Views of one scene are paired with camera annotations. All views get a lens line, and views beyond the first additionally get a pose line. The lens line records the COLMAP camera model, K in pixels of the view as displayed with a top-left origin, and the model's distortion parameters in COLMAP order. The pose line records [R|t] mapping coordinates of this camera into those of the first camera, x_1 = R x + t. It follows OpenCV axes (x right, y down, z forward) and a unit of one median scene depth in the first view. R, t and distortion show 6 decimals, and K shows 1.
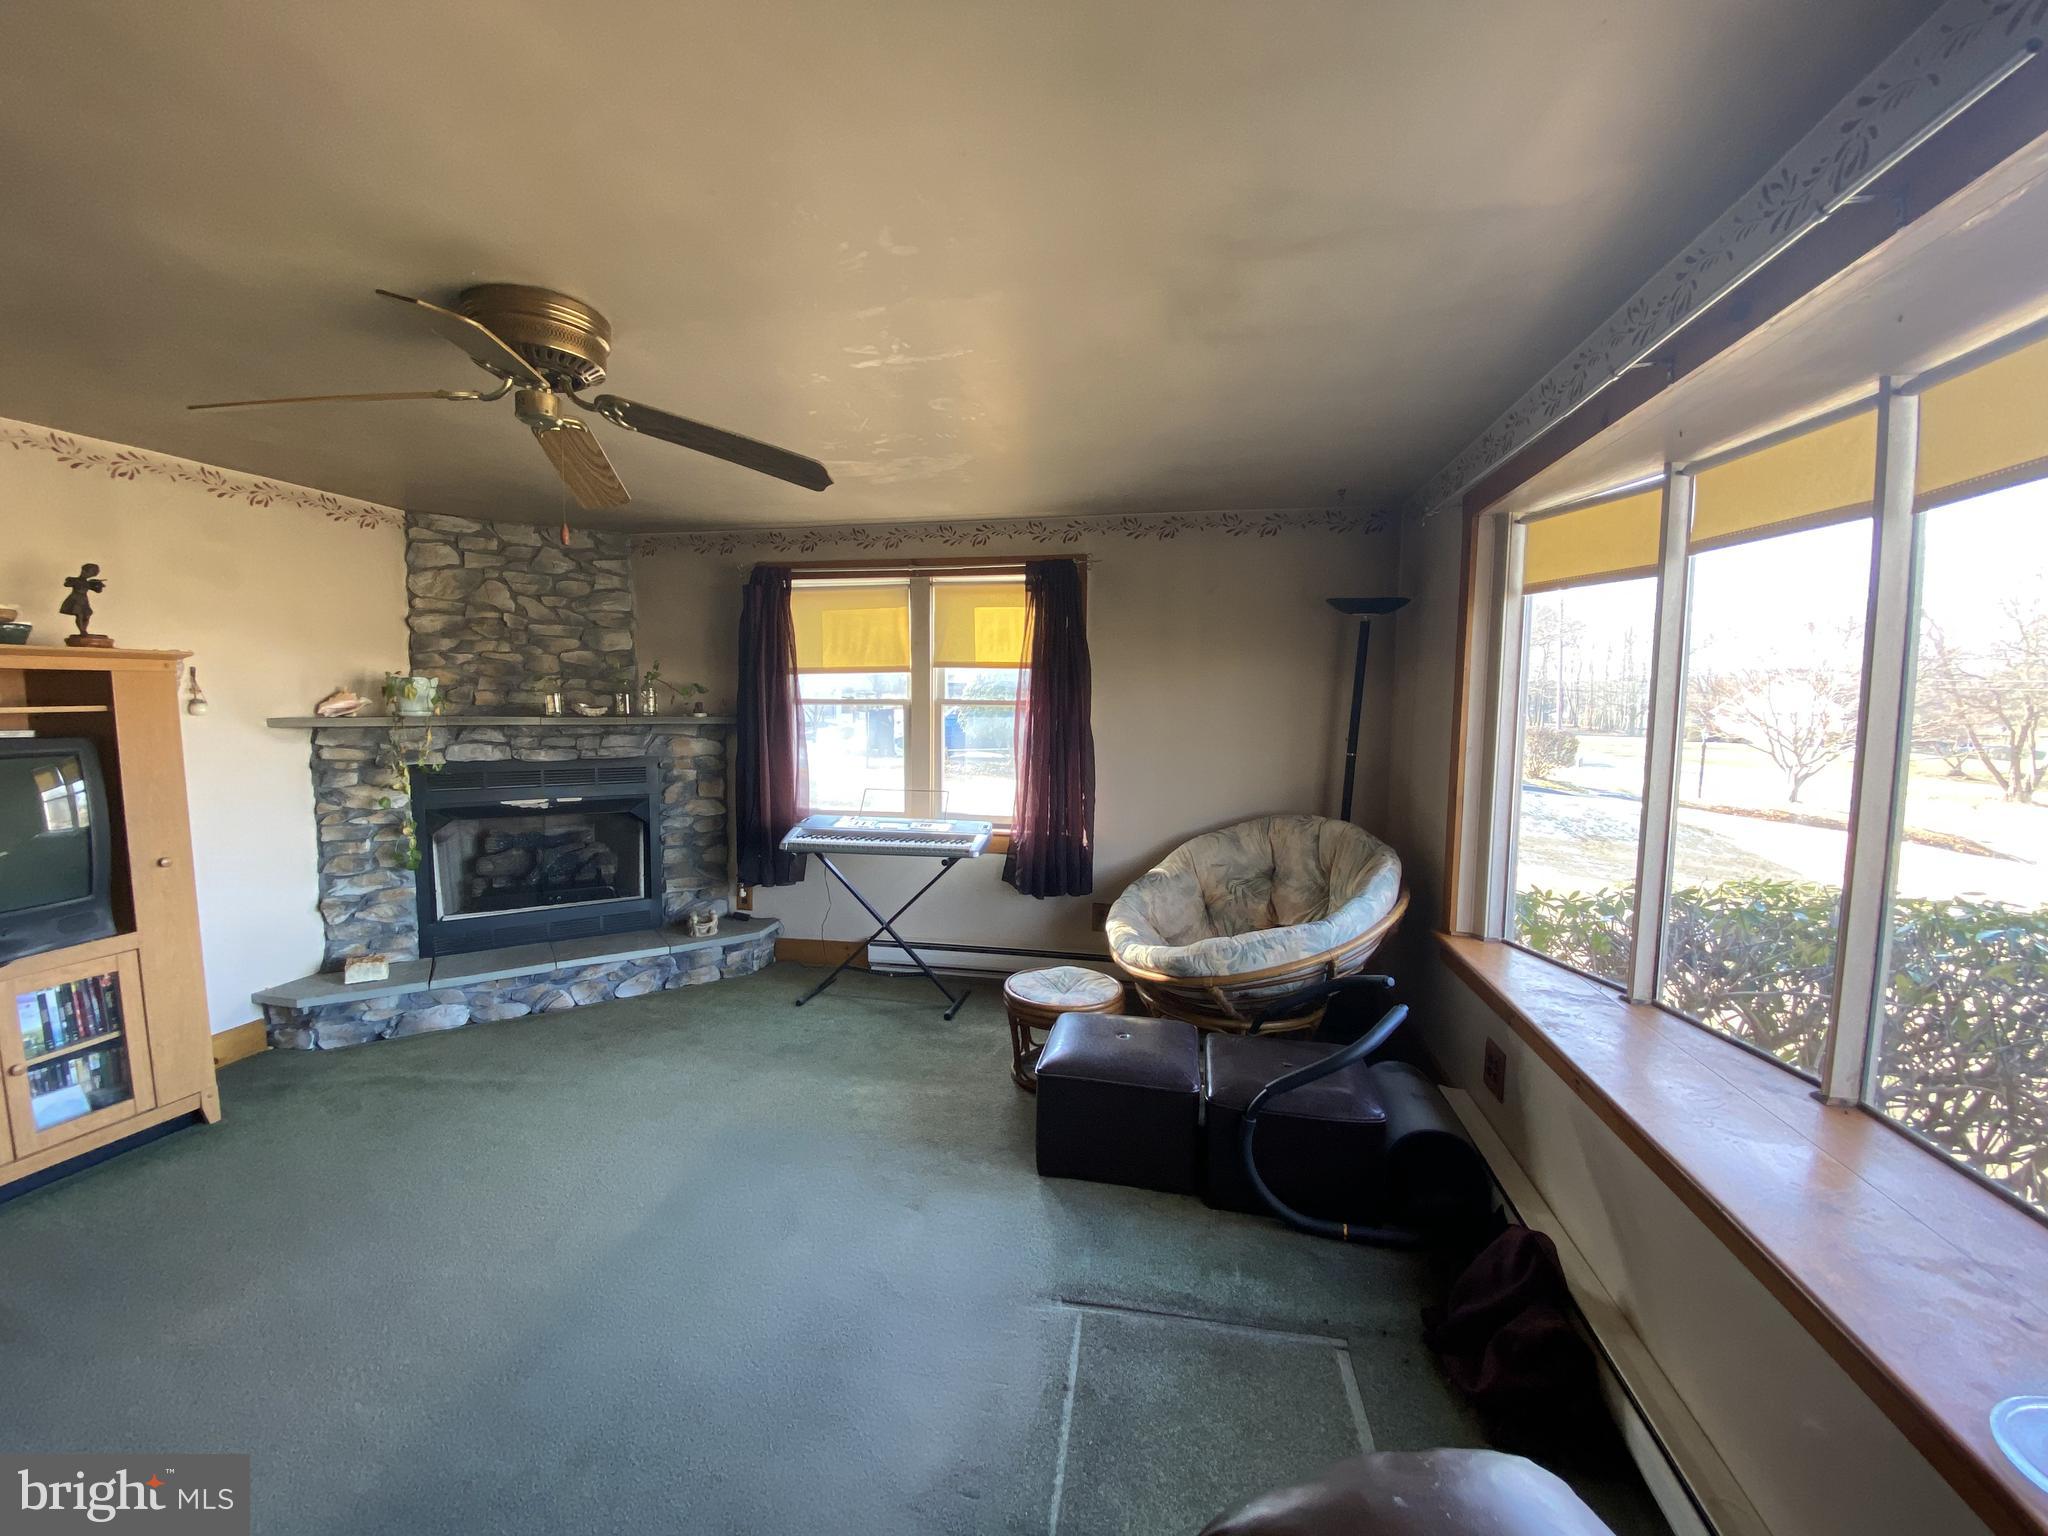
lens RADIAL K [[823.1, 0, 1024.0], [0, 823.1, 768.0], [0, 0, 1]] dist [0.000412, 0.000002]
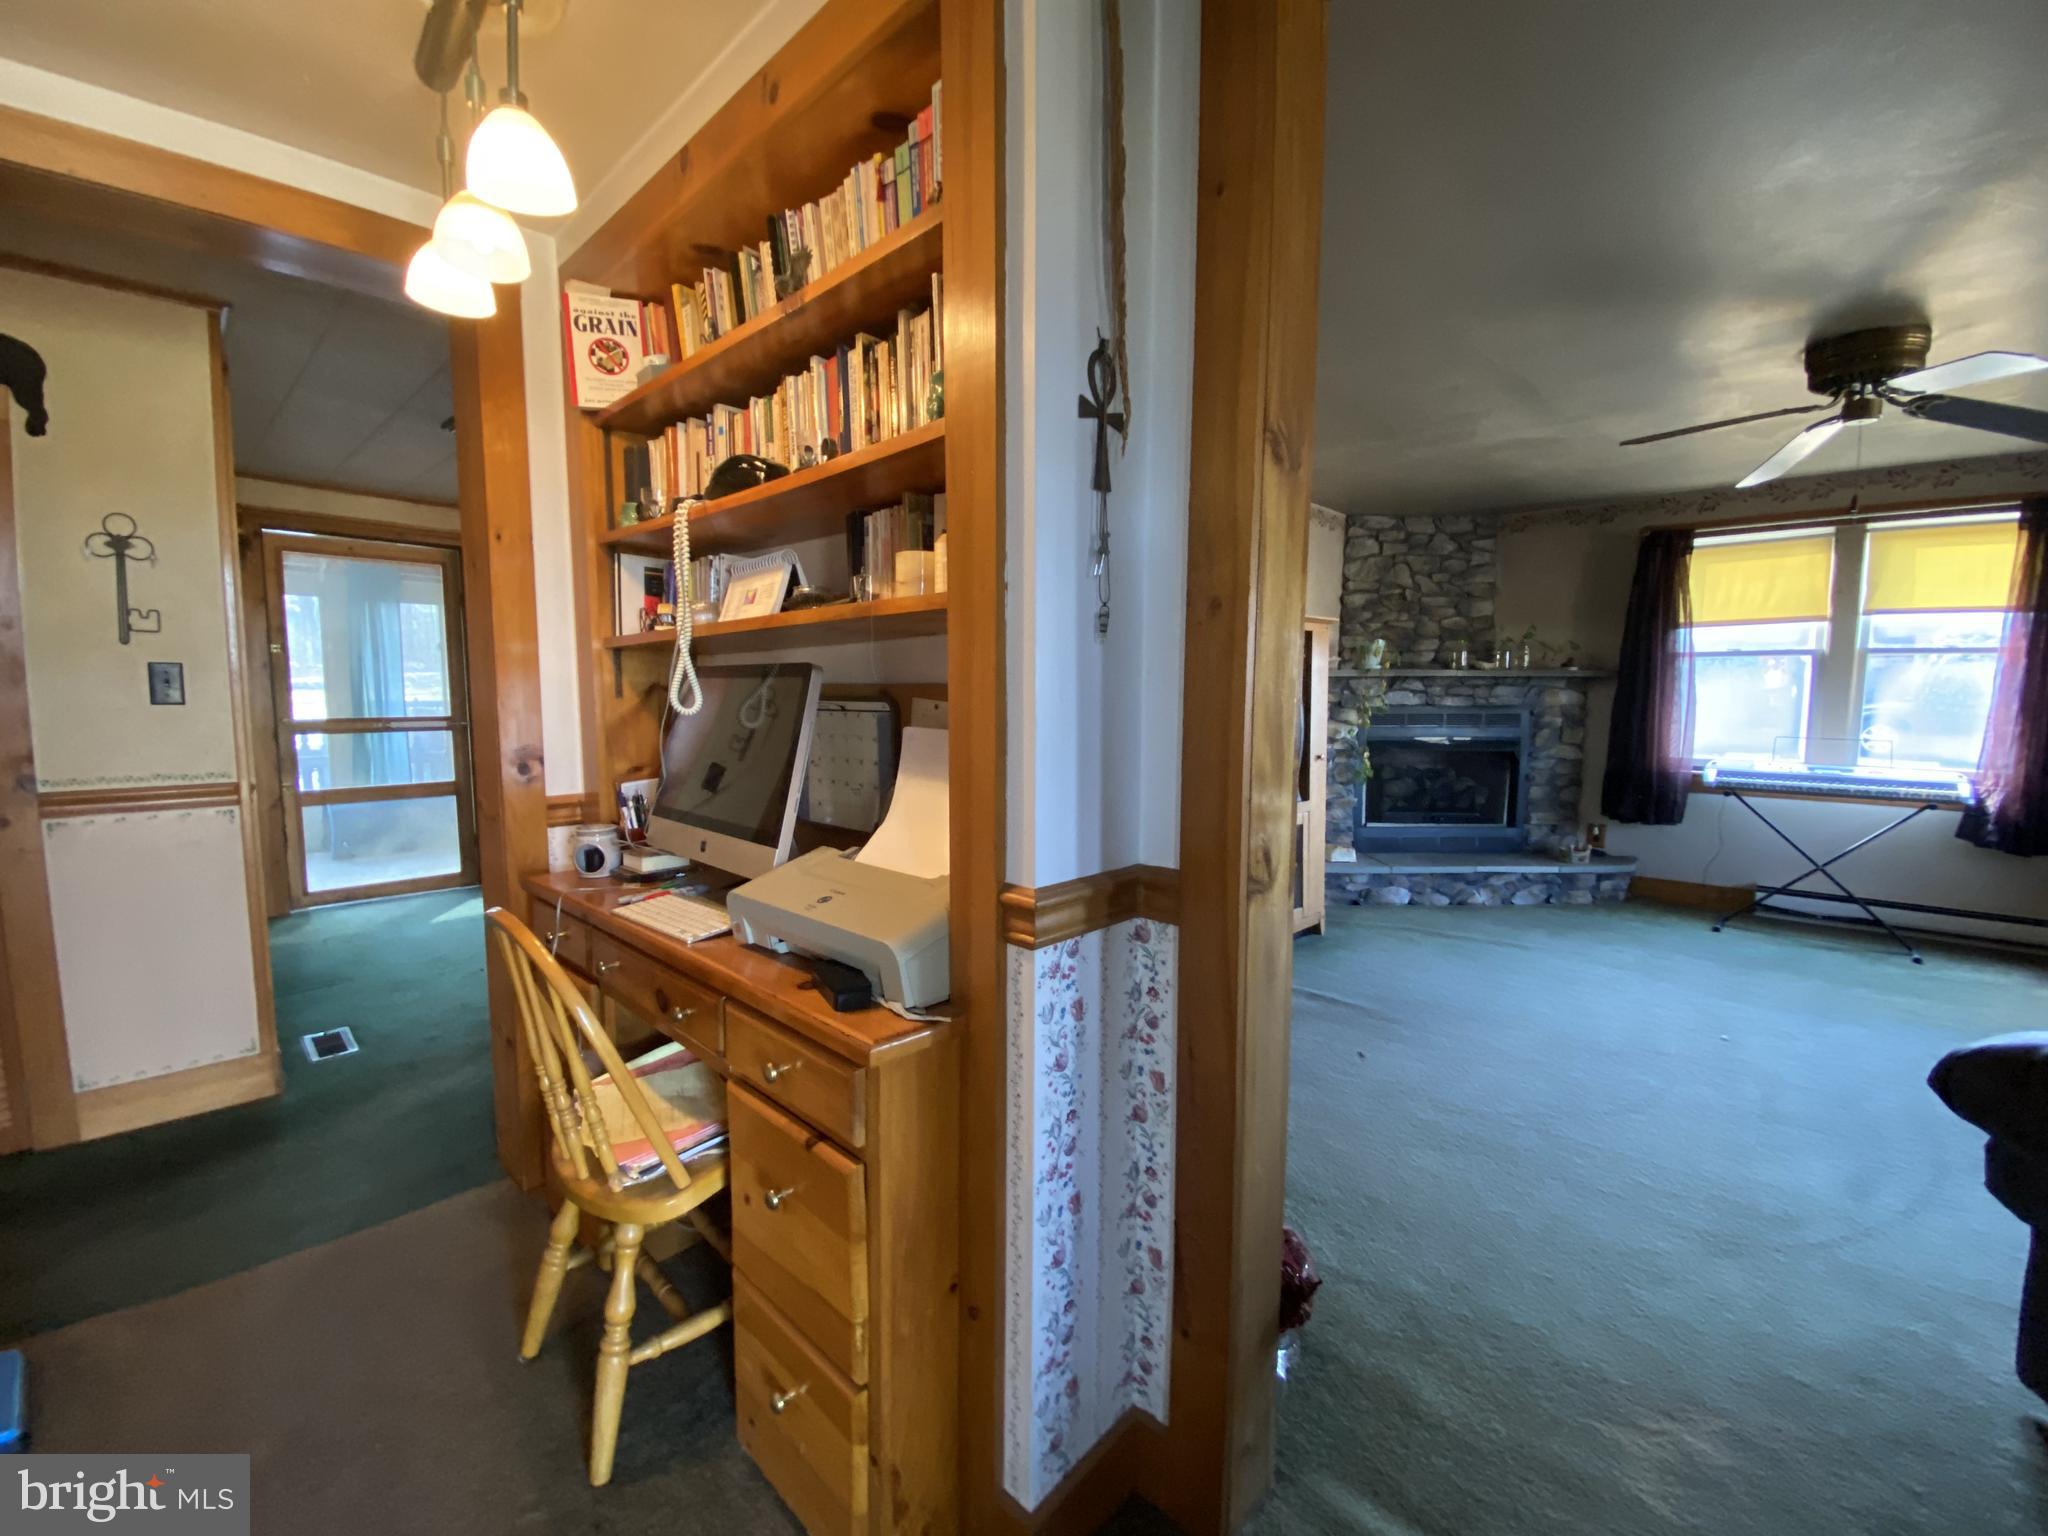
lens RADIAL K [[833.0, 0, 1024.0], [0, 833.0, 768.0], [0, 0, 1]] dist [-0.001178, -0.000374]
pose [[0.846336, 0.044126, -0.530818, -0.428514], [-0.037117, 0.999026, 0.023867, 0.073695], [0.531354, -0.000497, 0.847150, -0.376356]]
